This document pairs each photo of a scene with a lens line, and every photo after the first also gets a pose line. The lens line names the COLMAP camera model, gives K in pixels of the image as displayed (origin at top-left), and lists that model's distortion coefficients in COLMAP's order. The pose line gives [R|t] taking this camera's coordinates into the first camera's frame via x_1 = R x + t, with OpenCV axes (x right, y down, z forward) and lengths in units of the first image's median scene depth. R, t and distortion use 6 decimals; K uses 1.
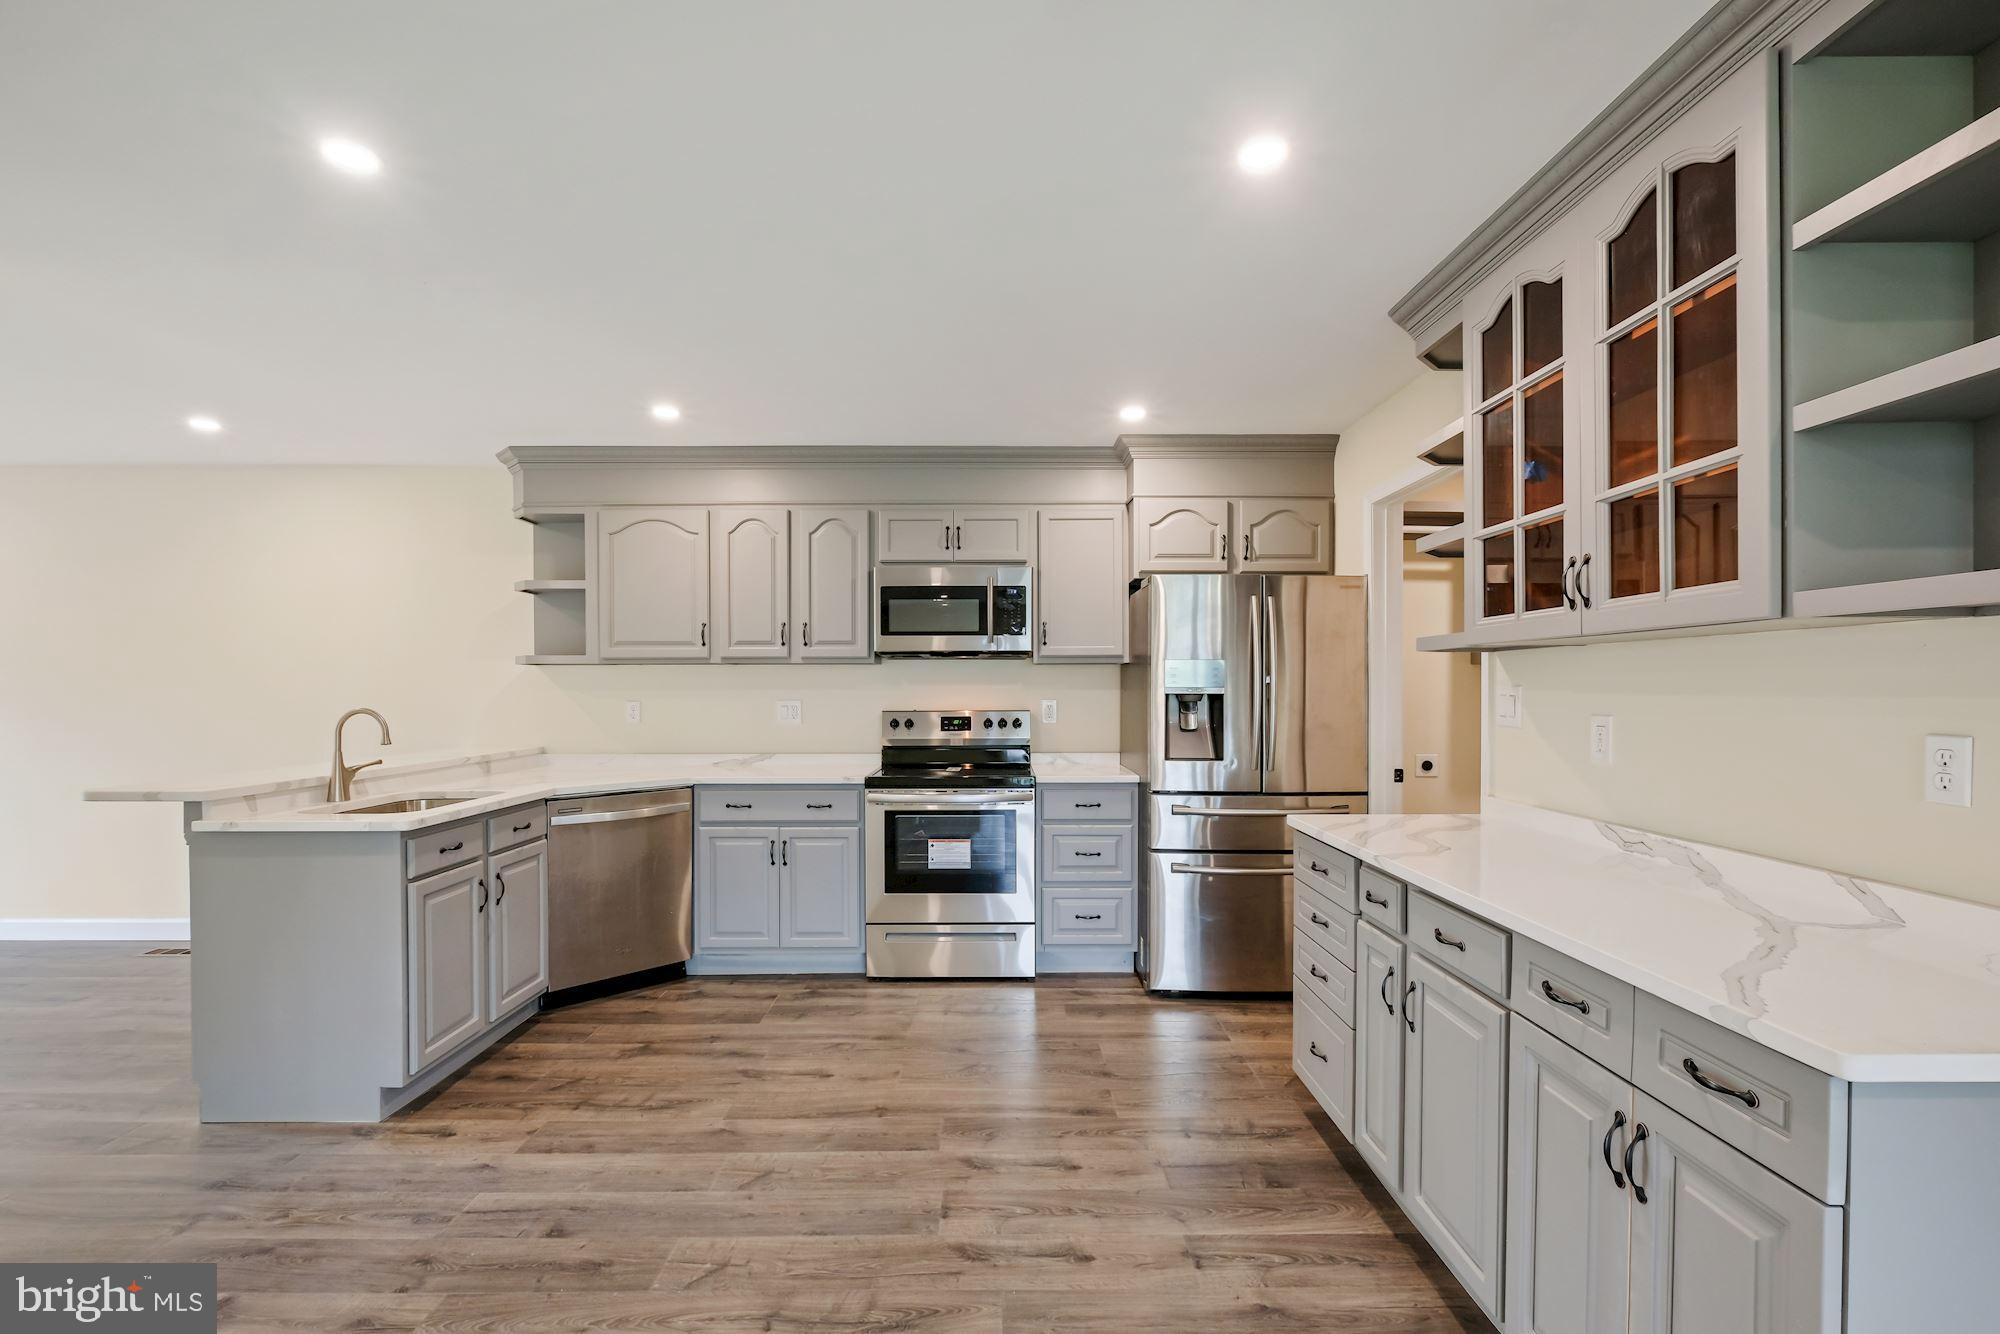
lens RADIAL K [[879.9, 0, 998.6], [0, 879.9, 692.7], [0, 0, 1]] dist [-0.000962, -0.000426]
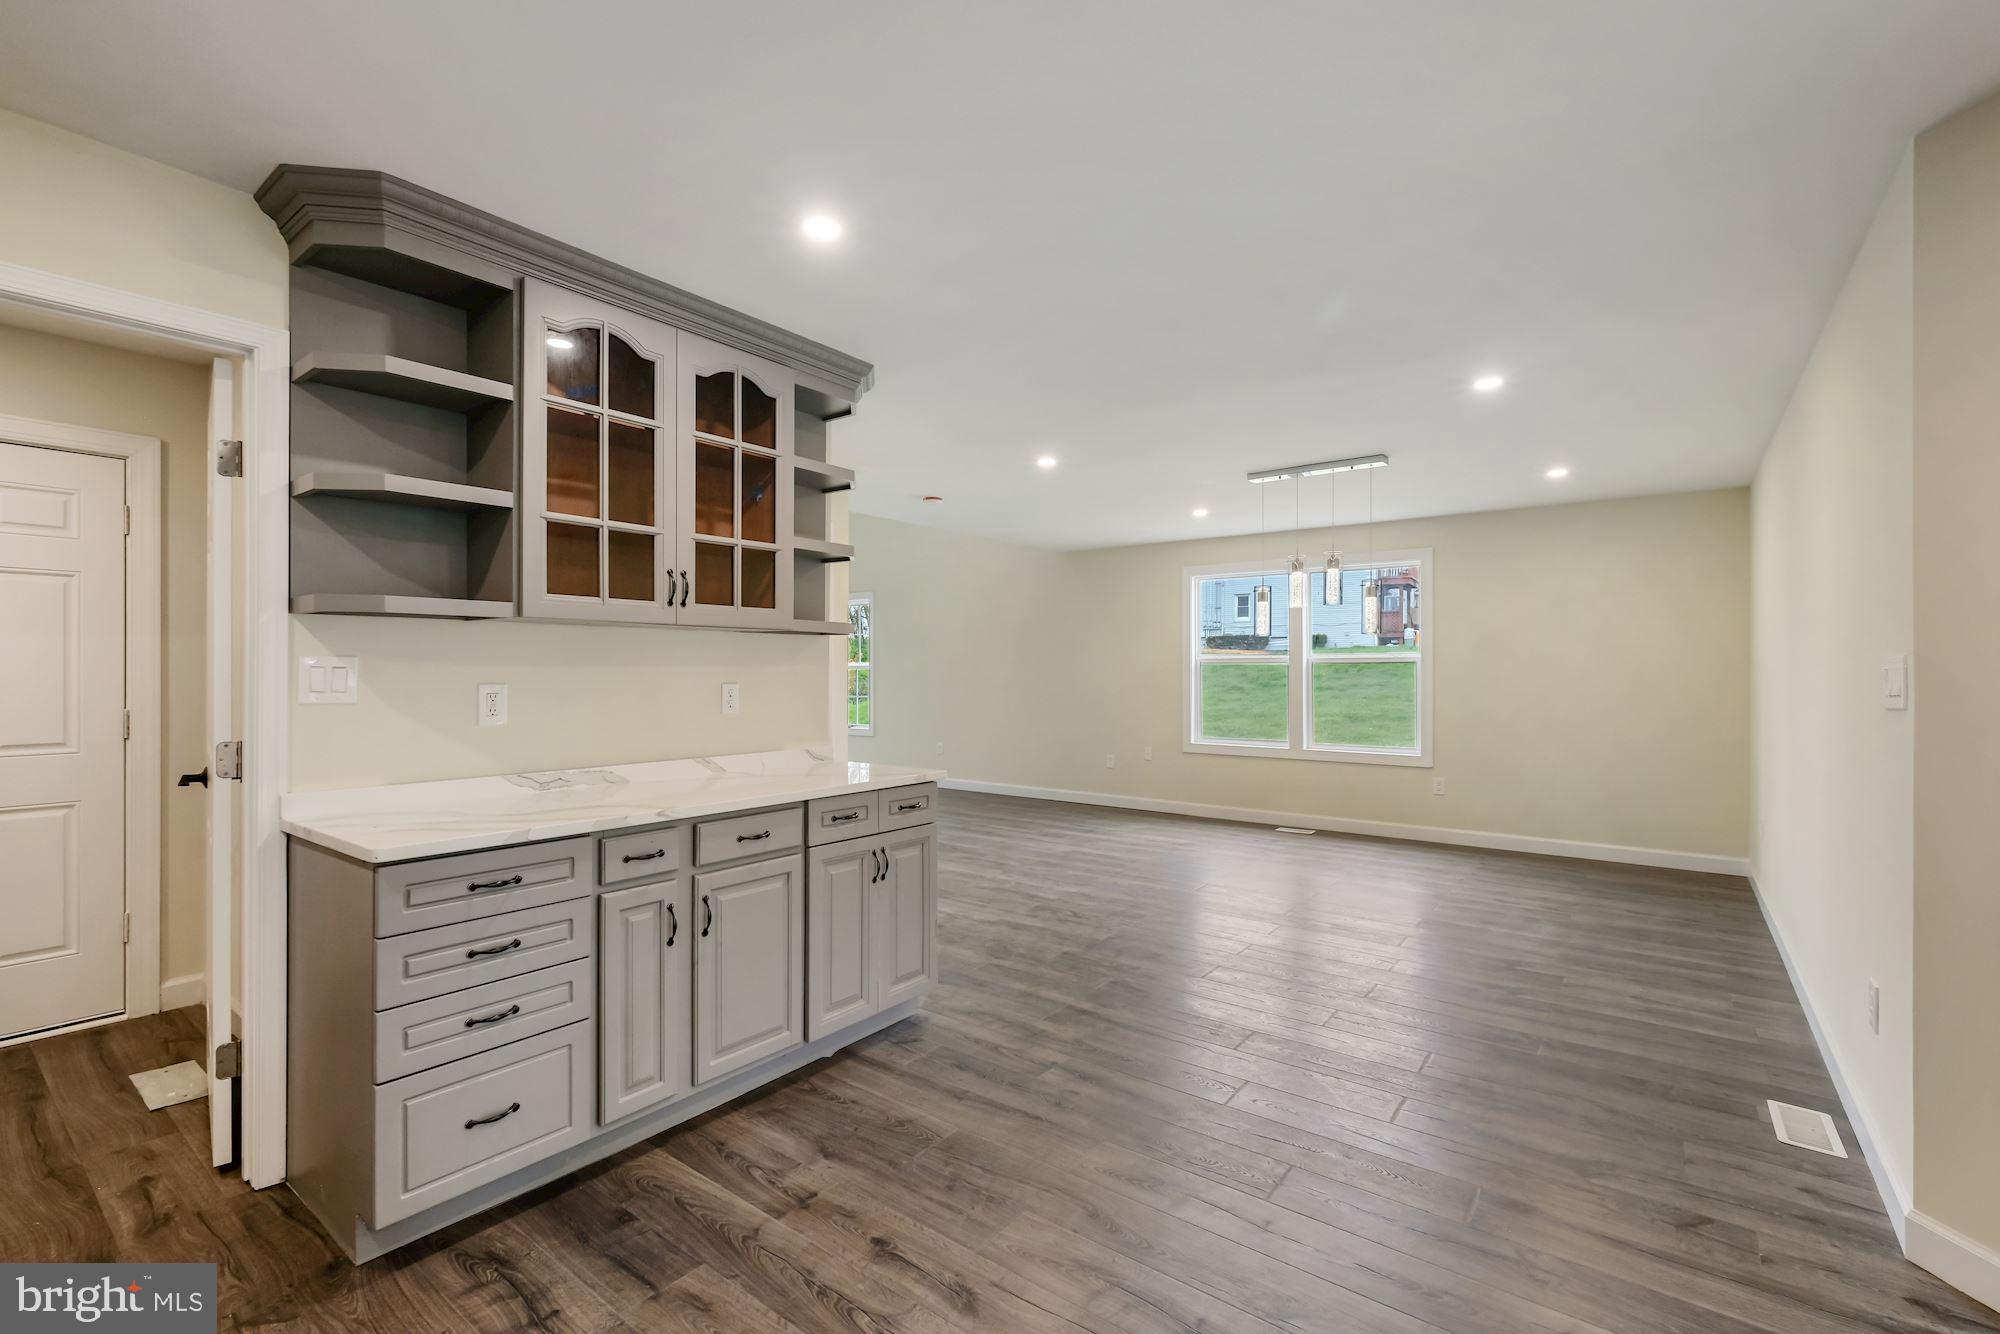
lens RADIAL K [[864.7, 0, 1006.0], [0, 864.7, 668.8], [0, 0, 1]] dist [-0.005795, -0.000419]
pose [[-0.791460, 0.003759, 0.611210, -0.314112], [0.006170, 0.999979, 0.001840, 0.004658], [-0.611190, 0.005227, -0.791466, 0.875324]]
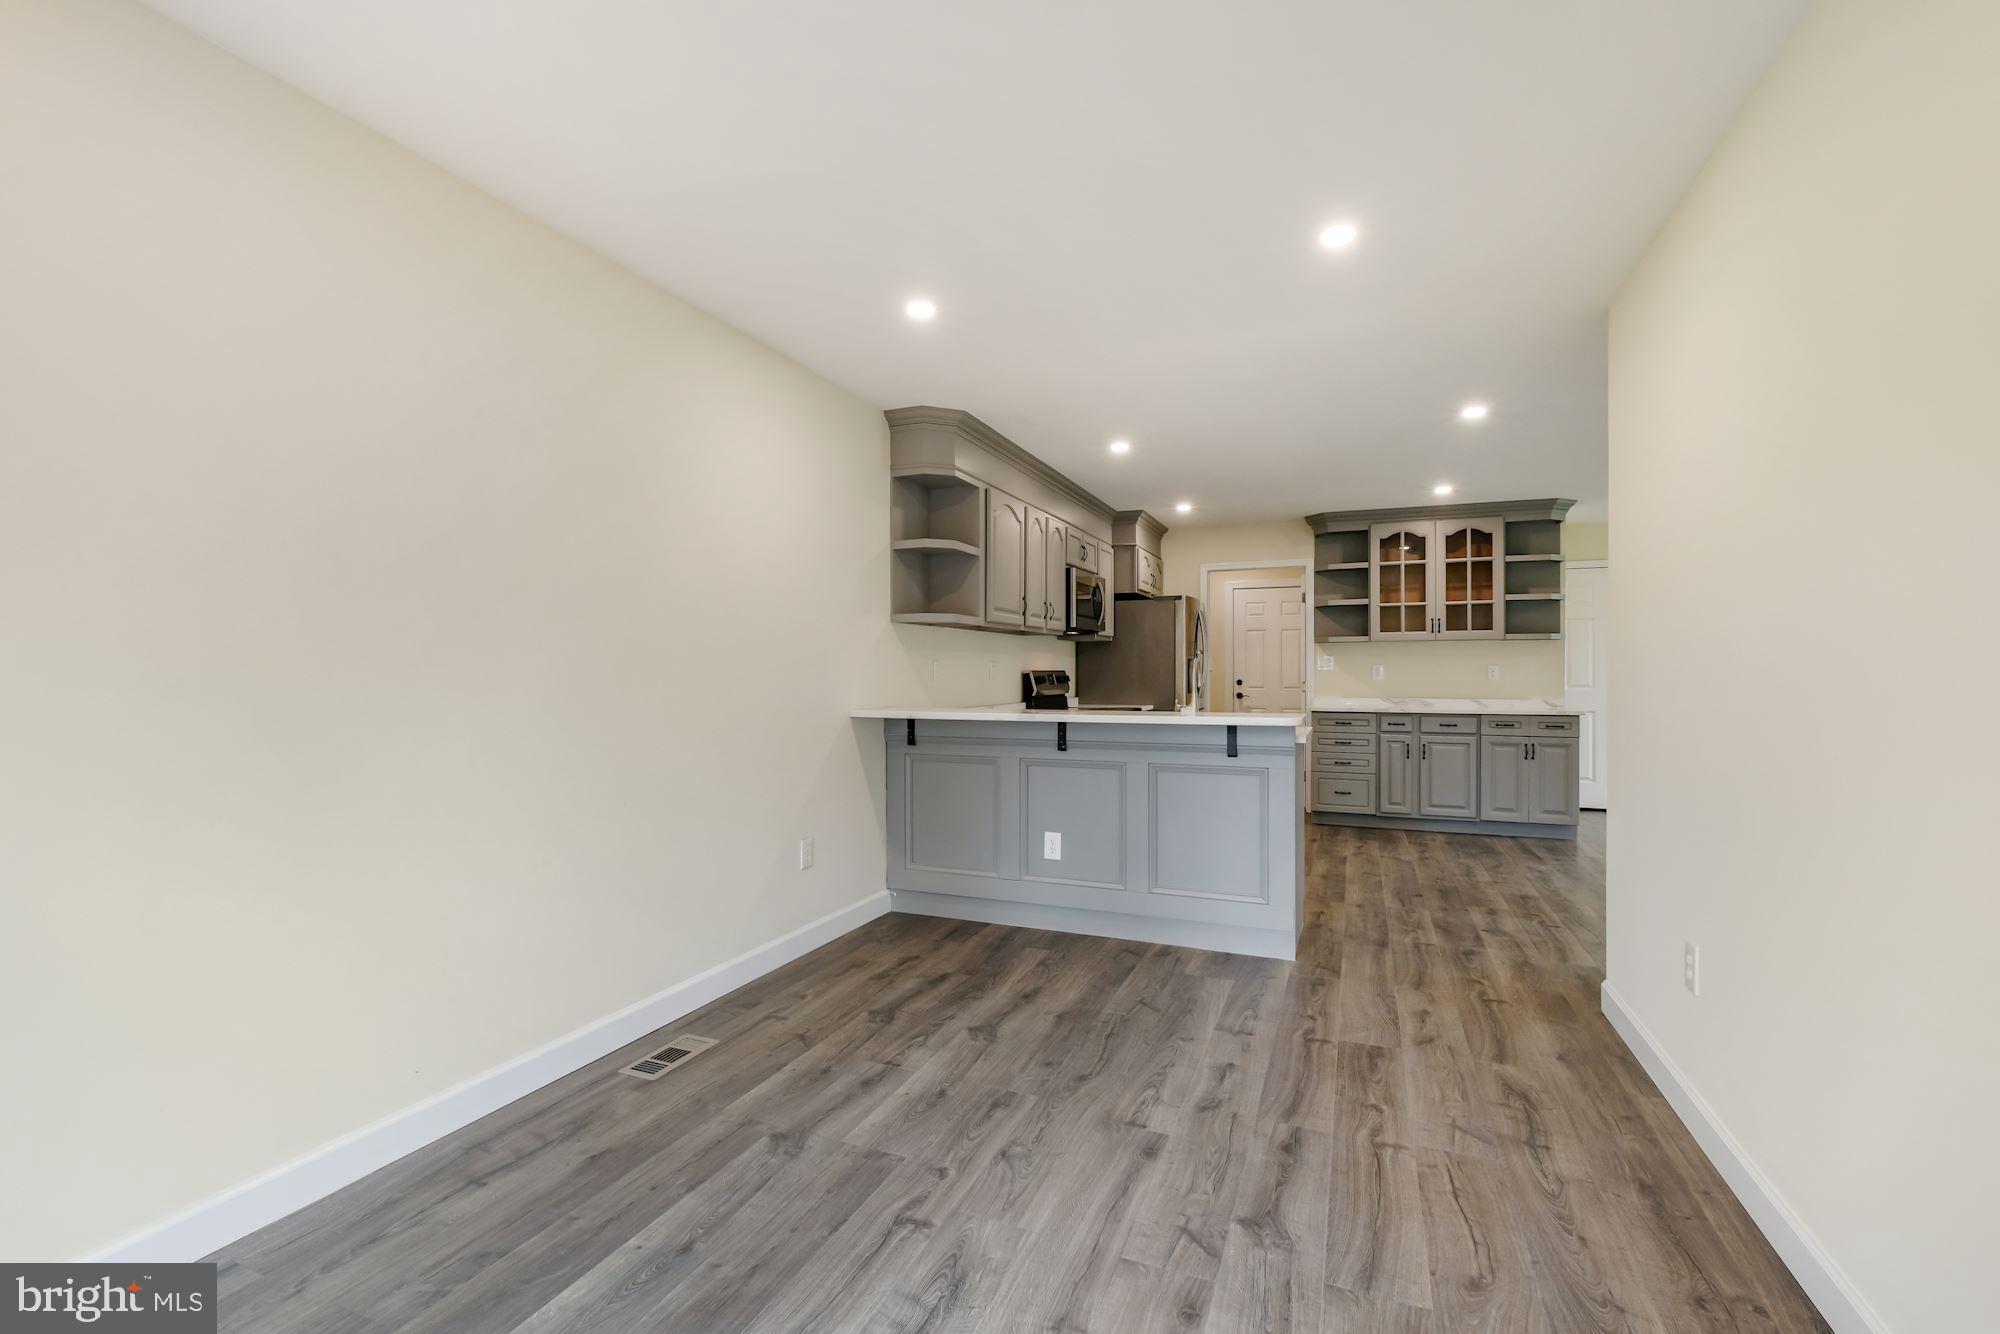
lens RADIAL K [[866.3, 0, 1000.6], [0, 866.3, 673.5], [0, 0, 1]] dist [-0.001438, 0.000086]
pose [[0.386208, 0.000819, 0.922411, -1.594761], [0.007215, 0.999966, -0.003909, 0.035052], [-0.922383, 0.008165, 0.386189, 0.619805]]
